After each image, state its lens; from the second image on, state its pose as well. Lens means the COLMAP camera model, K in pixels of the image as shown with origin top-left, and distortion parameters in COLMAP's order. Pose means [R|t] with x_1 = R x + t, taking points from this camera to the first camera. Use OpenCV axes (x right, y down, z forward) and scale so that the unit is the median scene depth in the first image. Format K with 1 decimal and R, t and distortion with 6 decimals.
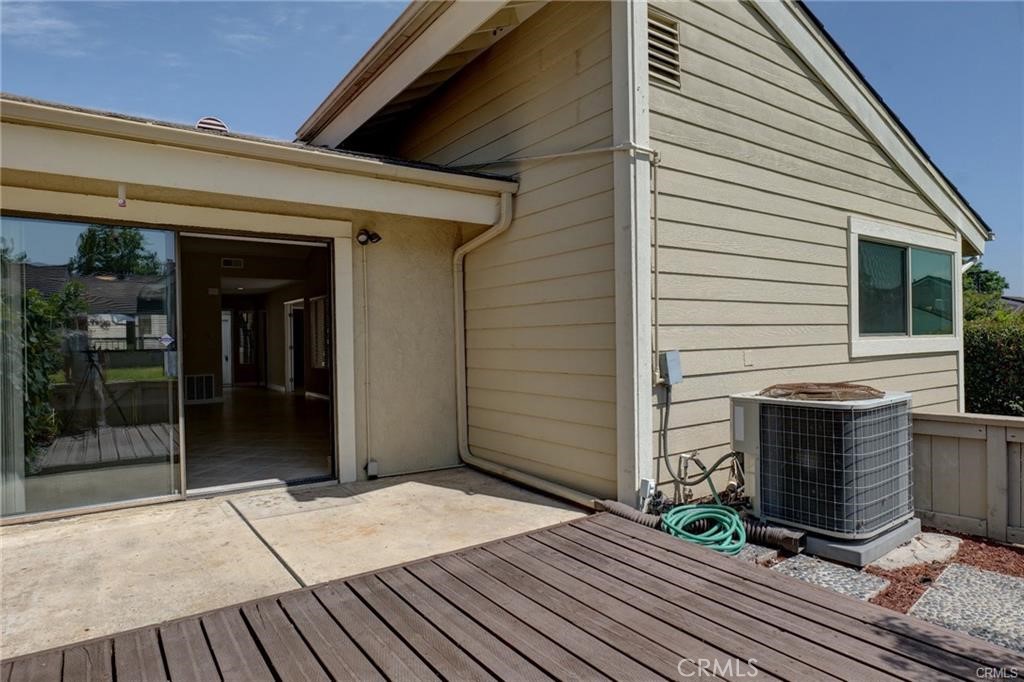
lens RADIAL K [[598.0, 0, 518.7], [0, 598.0, 339.1], [0, 0, 1]] dist [-0.025262, 0.011001]
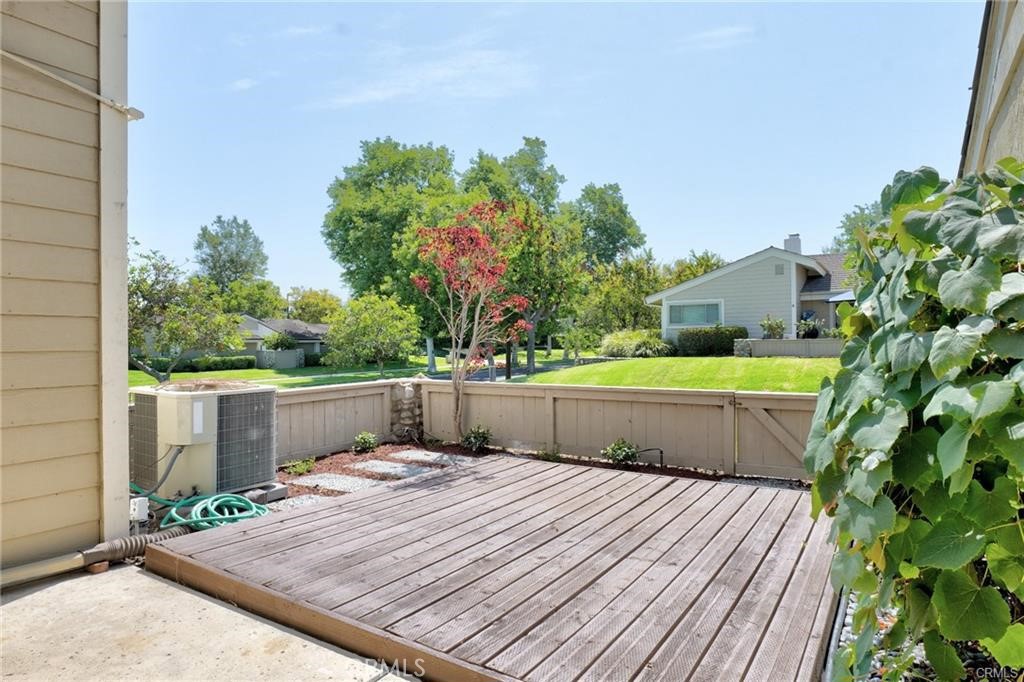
lens RADIAL K [[598.0, 0, 516.8], [0, 598.0, 346.1], [0, 0, 1]] dist [-0.025262, 0.011001]
pose [[-0.380256, 0.010422, 0.924823, -0.644076], [0.011427, 0.999913, -0.006570, 0.018602], [-0.924811, 0.008069, -0.380342, 0.659144]]
